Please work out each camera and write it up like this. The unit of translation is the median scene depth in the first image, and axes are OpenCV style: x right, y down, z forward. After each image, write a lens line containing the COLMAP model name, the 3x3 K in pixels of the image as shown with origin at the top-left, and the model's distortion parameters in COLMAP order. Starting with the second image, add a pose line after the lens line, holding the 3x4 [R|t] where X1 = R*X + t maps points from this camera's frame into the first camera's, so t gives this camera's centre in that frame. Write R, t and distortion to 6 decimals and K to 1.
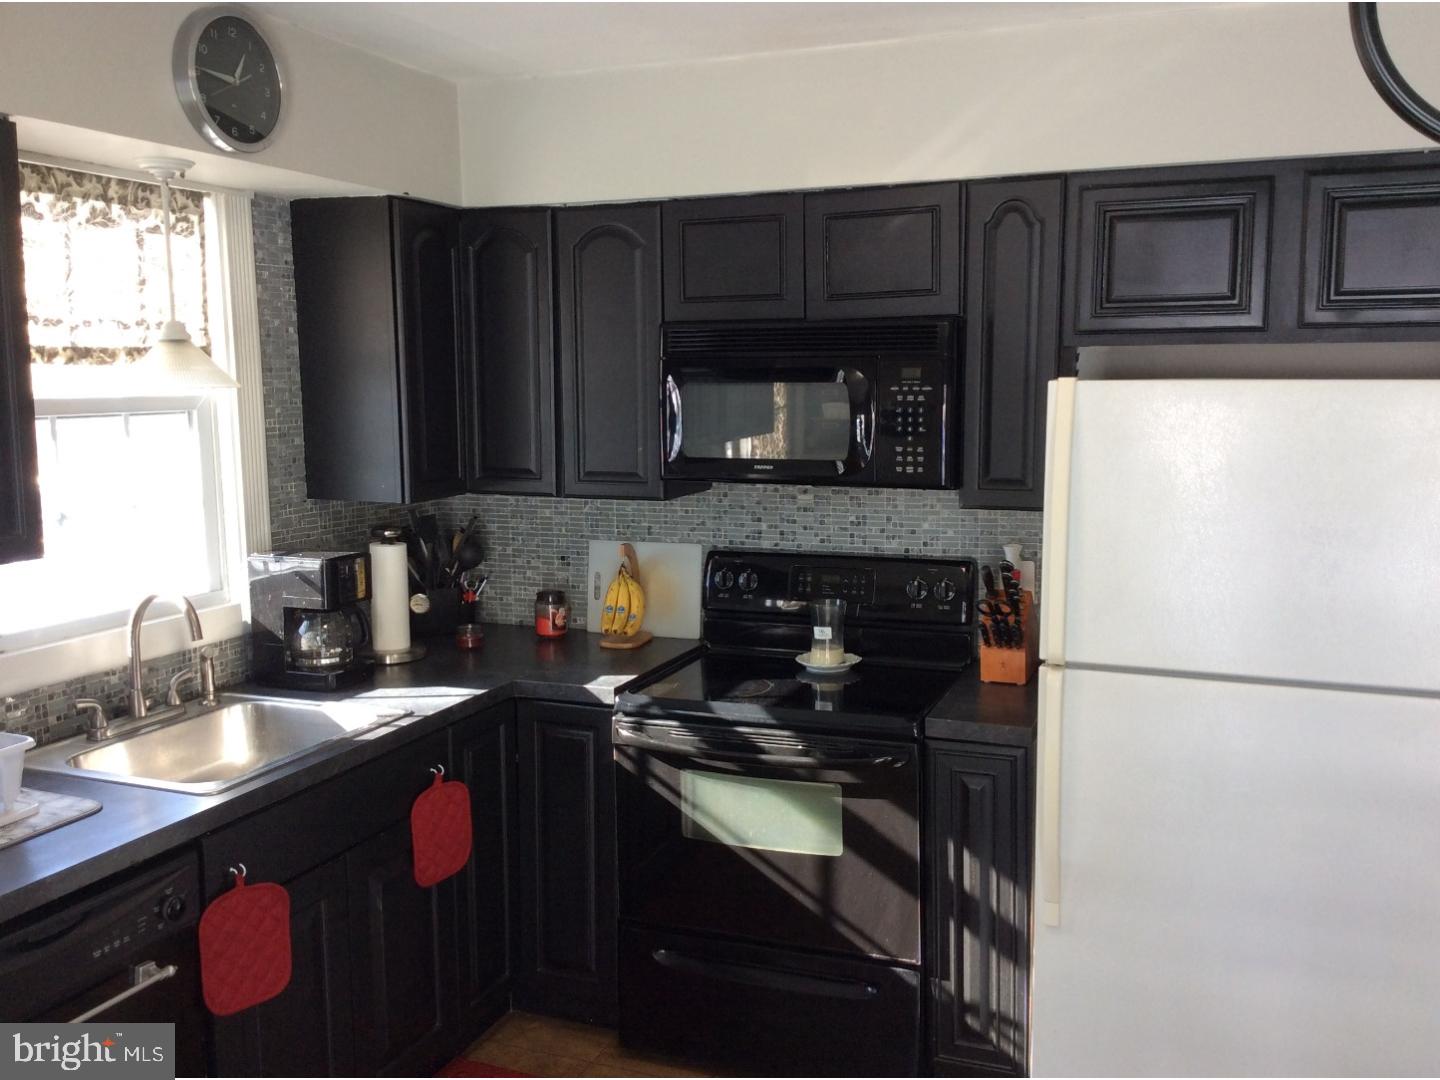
lens RADIAL K [[1294.5, 0, 720.0], [0, 1294.5, 540.0], [0, 0, 1]] dist [0.127143, -0.249529]
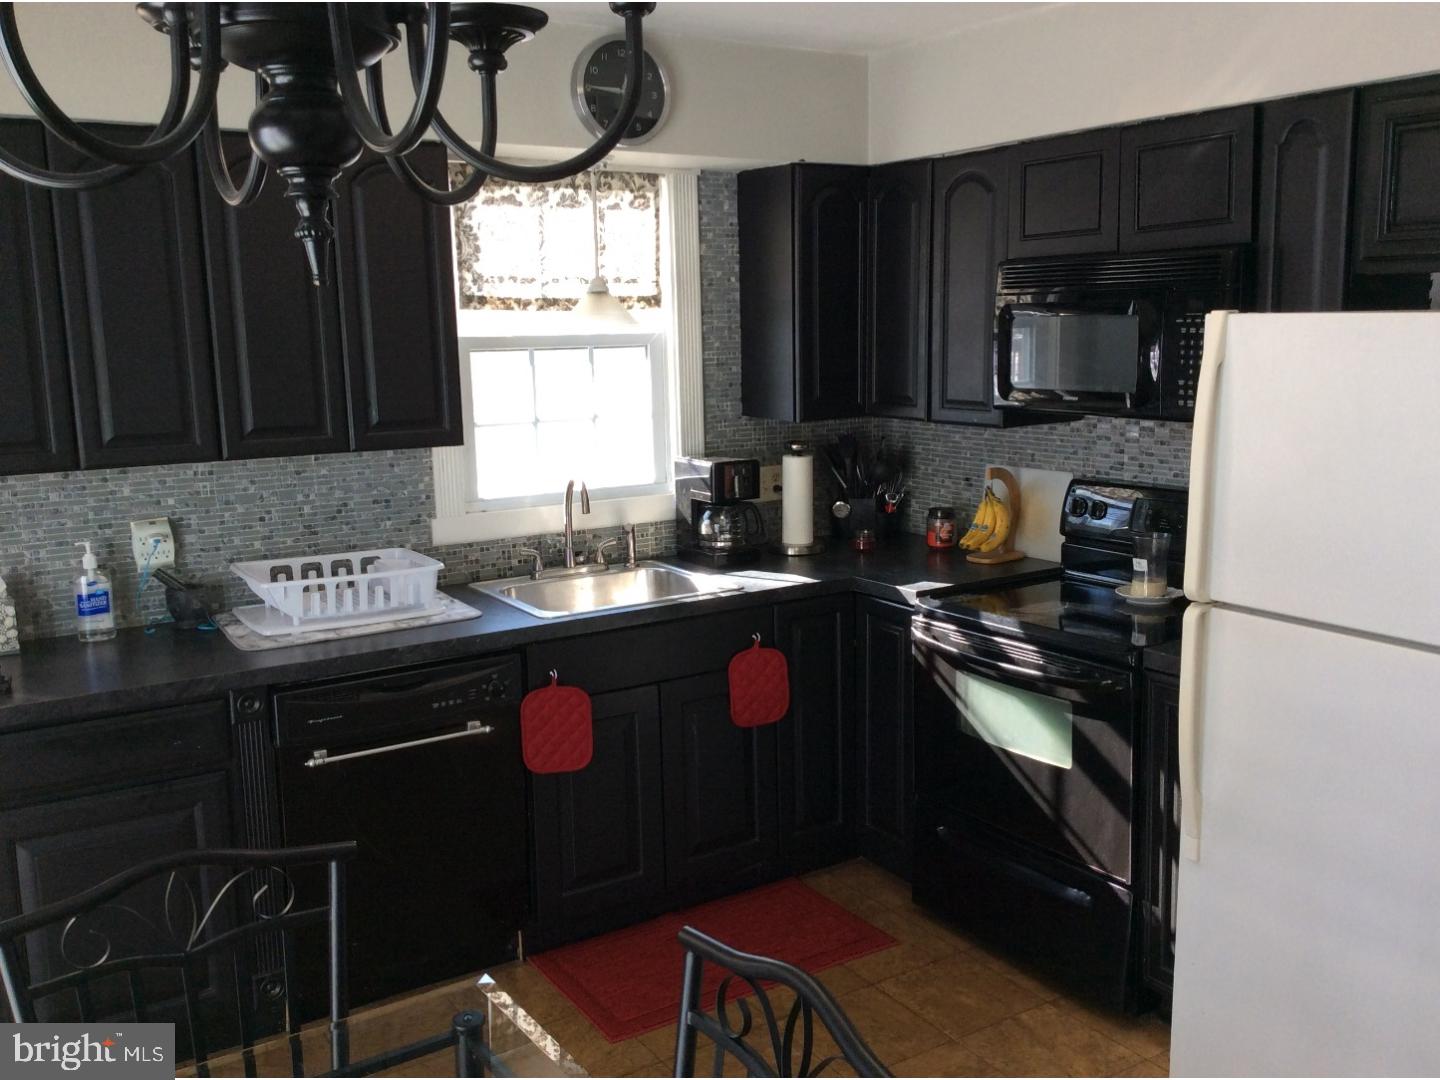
lens RADIAL K [[1269.6, 0, 719.8], [0, 1269.6, 549.2], [0, 0, 1]] dist [0.105688, -0.204768]
pose [[0.815874, 0.093987, -0.570540, 0.409965], [-0.059392, 0.995104, 0.078997, 0.000028], [0.575172, -0.030566, 0.817461, -0.005401]]
